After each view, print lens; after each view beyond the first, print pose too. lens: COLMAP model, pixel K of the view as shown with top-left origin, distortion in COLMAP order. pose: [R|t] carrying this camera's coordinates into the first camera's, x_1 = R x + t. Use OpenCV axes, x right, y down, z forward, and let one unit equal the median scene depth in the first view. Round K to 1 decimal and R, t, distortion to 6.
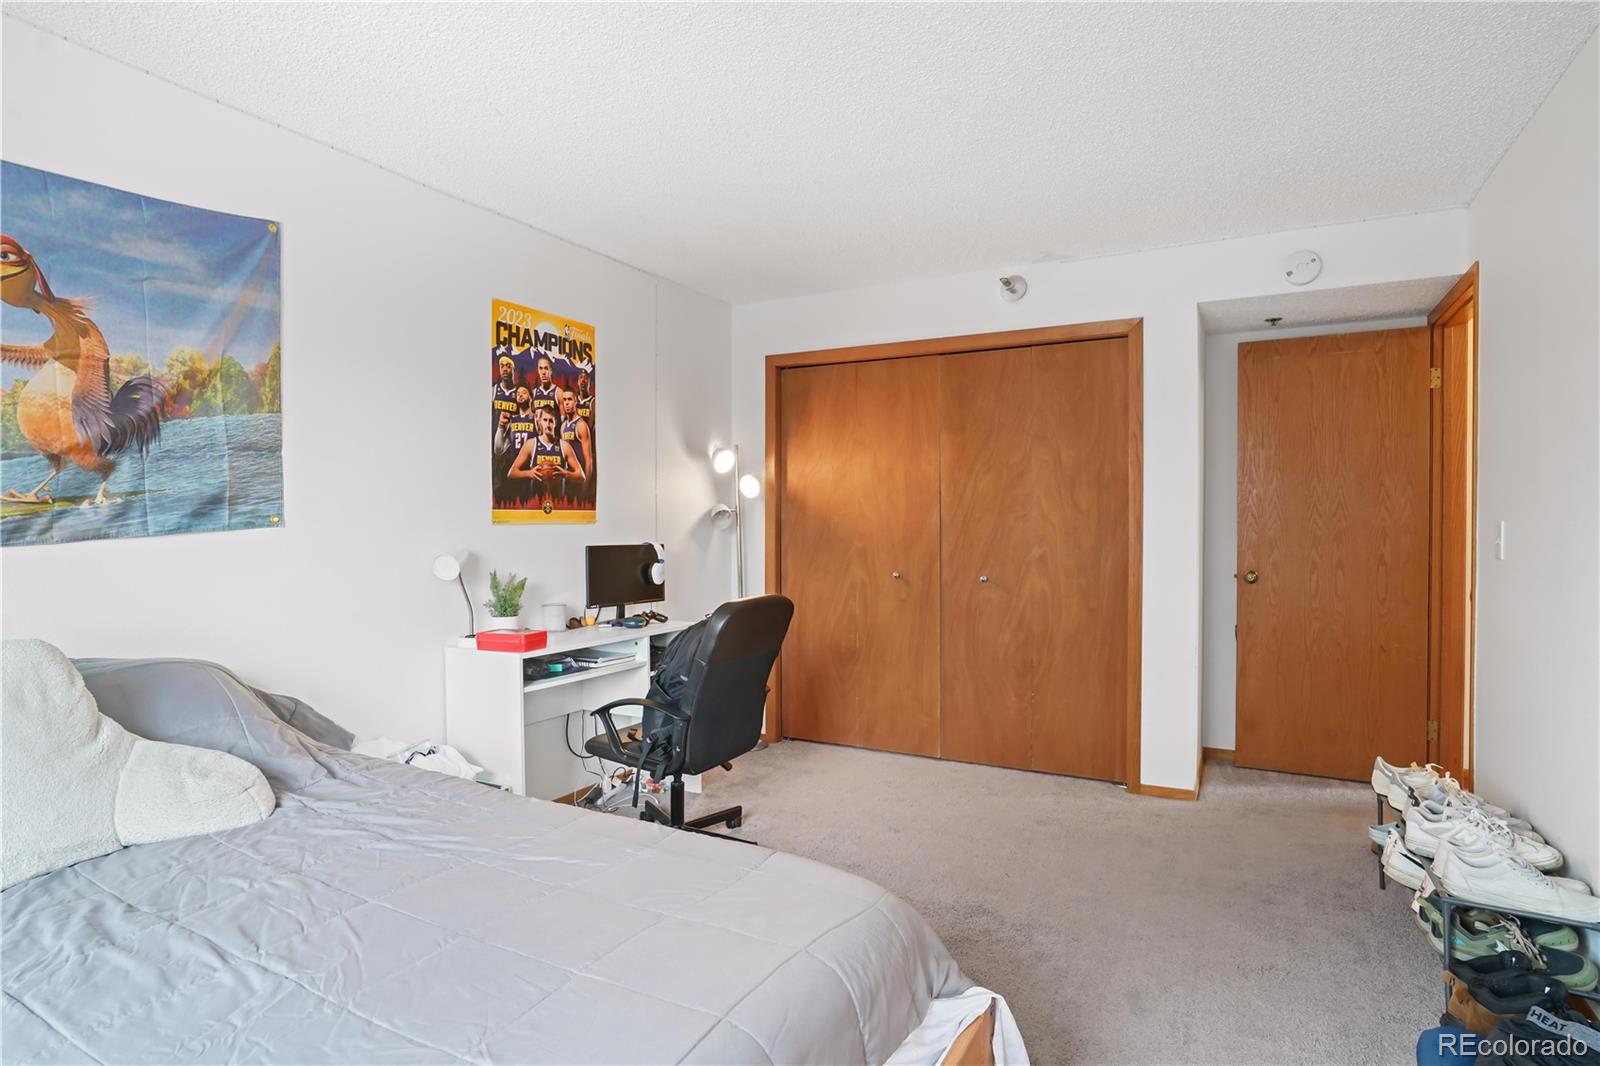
lens RADIAL K [[852.5, 0, 801.6], [0, 852.5, 533.9], [0, 0, 1]] dist [0.007162, 0.008089]
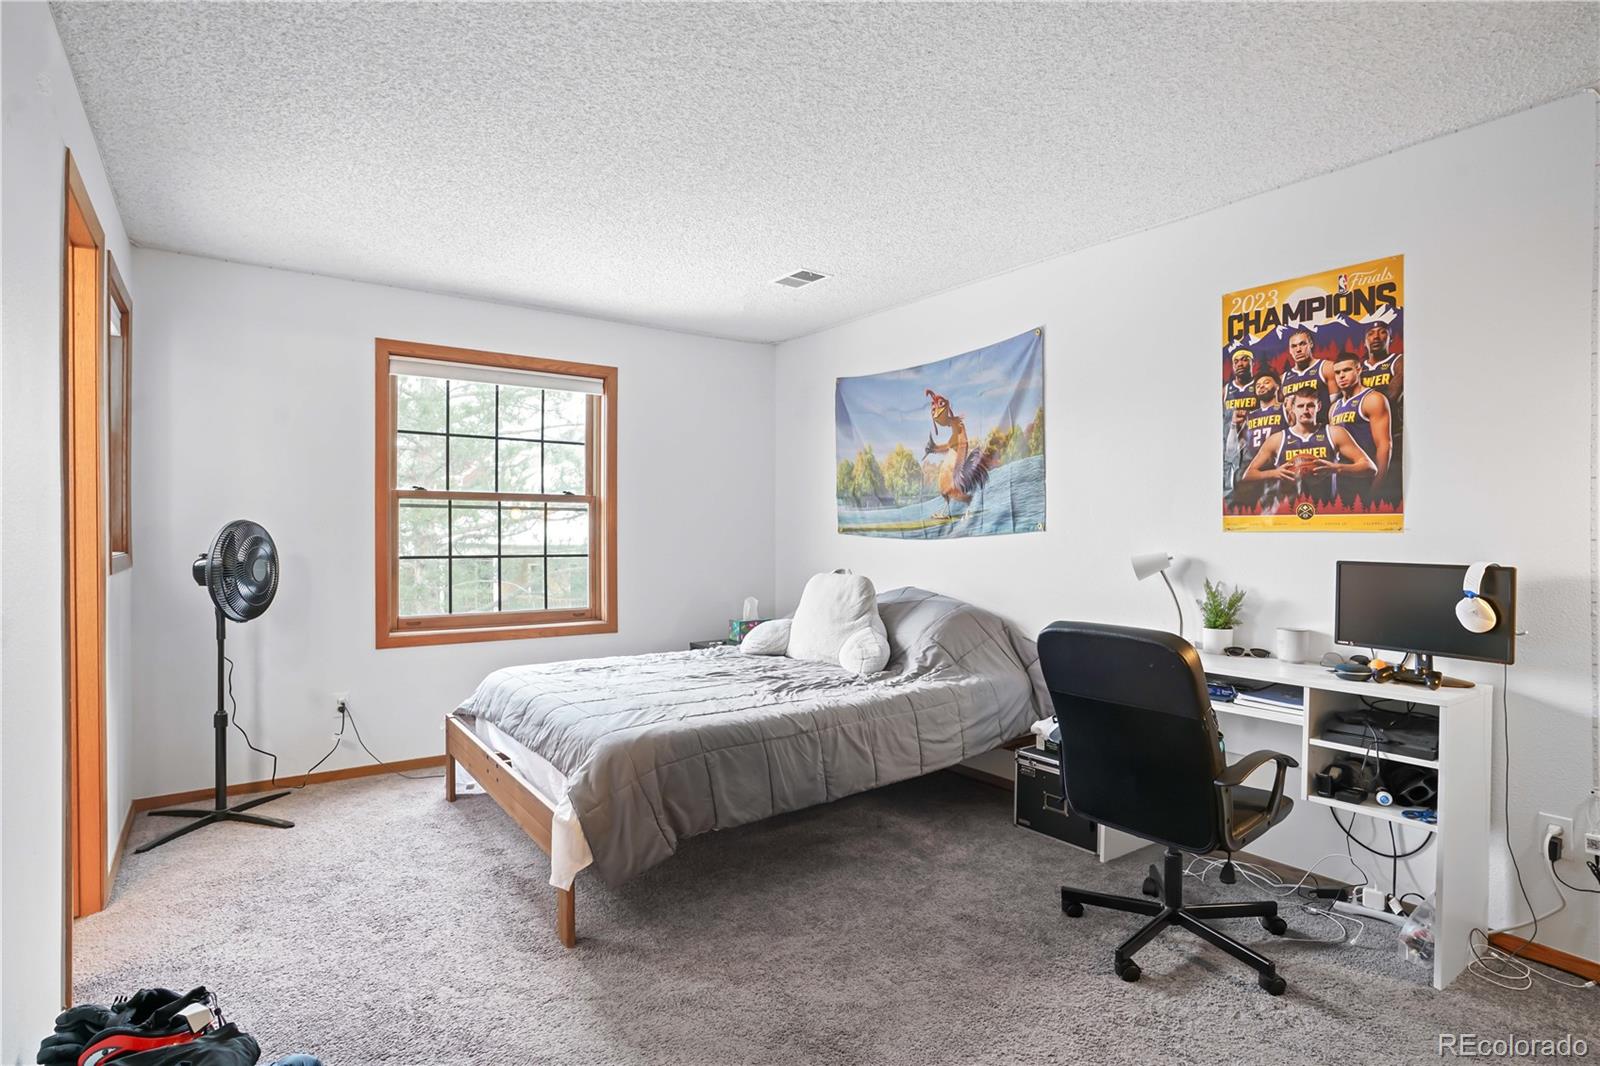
lens RADIAL K [[852.5, 0, 801.9], [0, 852.5, 535.6], [0, 0, 1]] dist [0.007162, 0.008089]
pose [[-0.422637, 0.010226, -0.906241, 0.677748], [-0.014951, 0.999722, 0.018254, -0.016050], [0.906176, 0.021264, -0.422366, 0.938476]]
